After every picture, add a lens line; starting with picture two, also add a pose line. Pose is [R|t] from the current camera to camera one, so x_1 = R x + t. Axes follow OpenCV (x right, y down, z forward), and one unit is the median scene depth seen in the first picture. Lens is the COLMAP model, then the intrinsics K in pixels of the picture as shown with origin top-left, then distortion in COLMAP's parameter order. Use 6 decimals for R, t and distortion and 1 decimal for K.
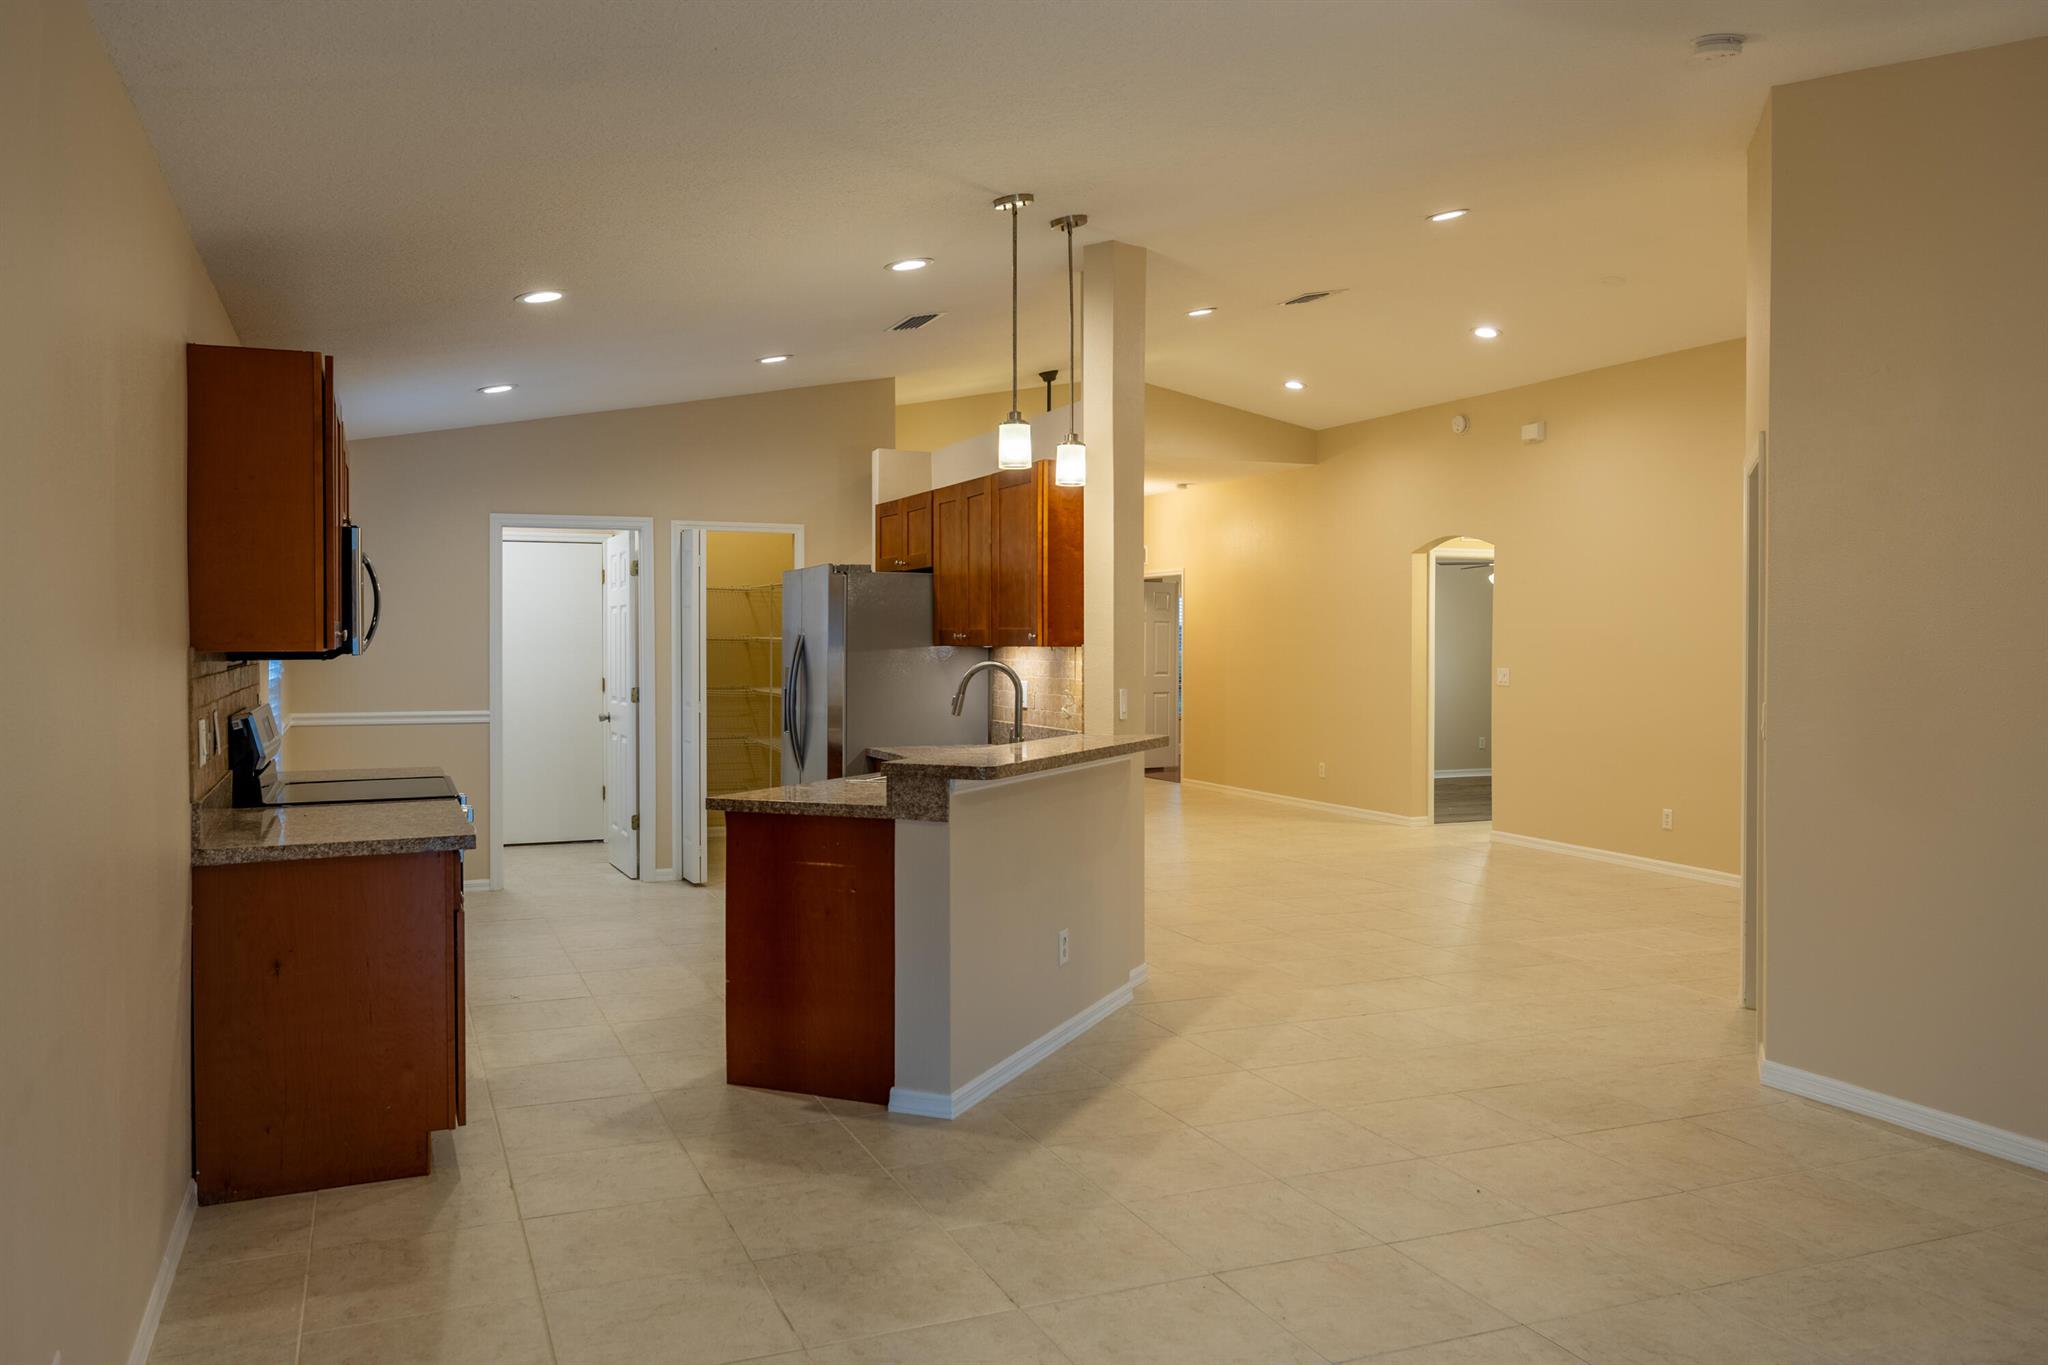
lens RADIAL K [[1438.7, 0, 1086.1], [0, 1438.7, 672.6], [0, 0, 1]] dist [0.009952, 0.003811]
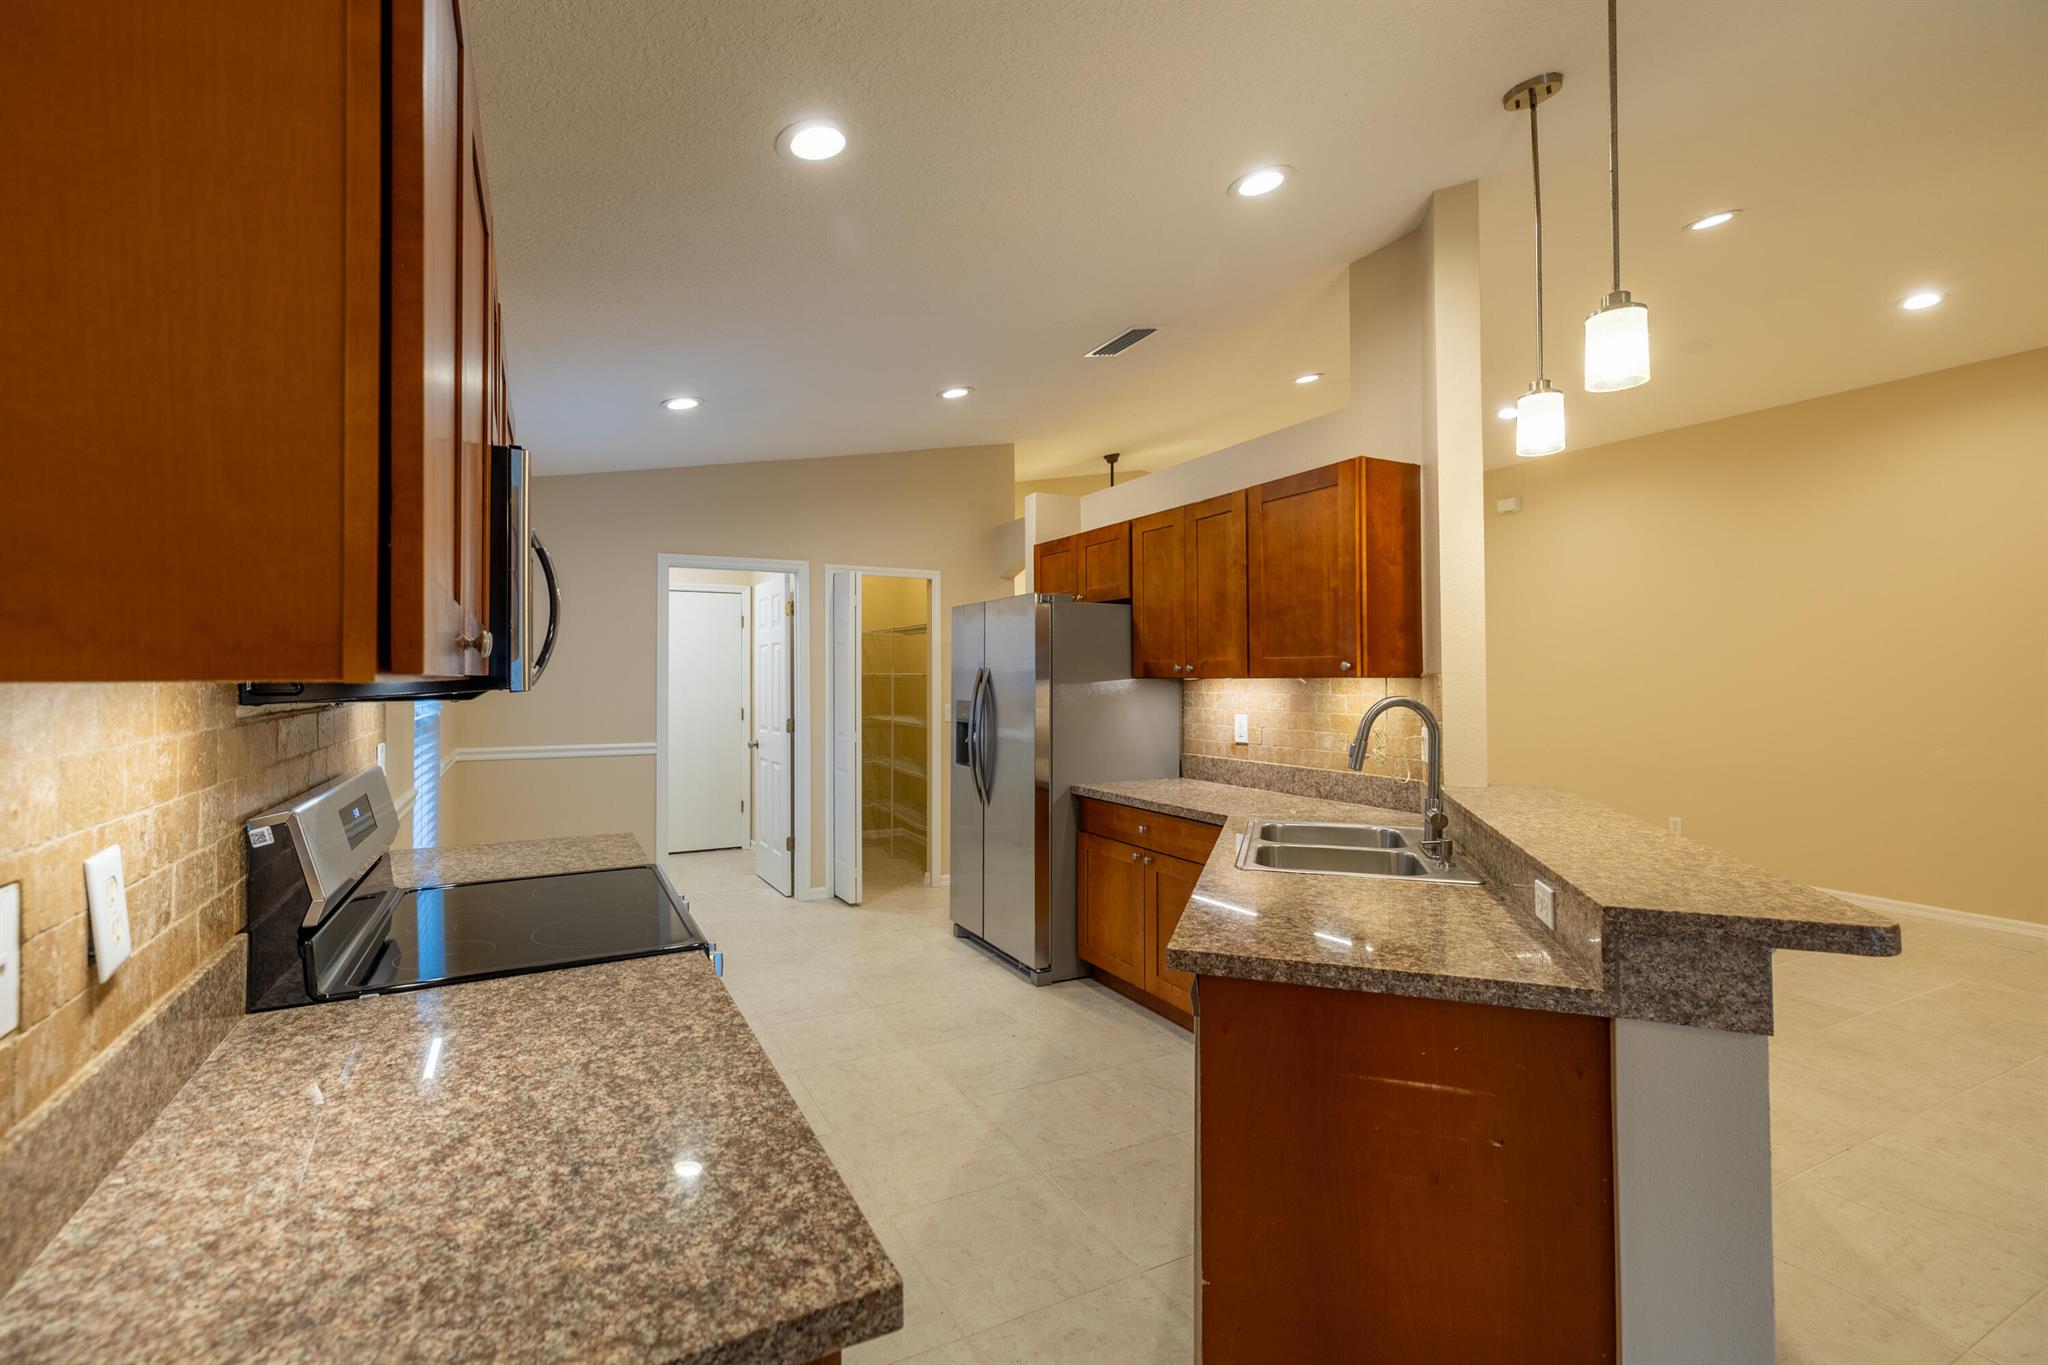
lens RADIAL K [[877.7, 0, 1034.9], [0, 877.7, 677.2], [0, 0, 1]] dist [0.004395, 0.000079]
pose [[0.998477, -0.001932, 0.055134, -0.202631], [0.003224, 0.999722, -0.023362, -0.005559], [-0.055074, 0.023504, 0.998206, 0.404734]]
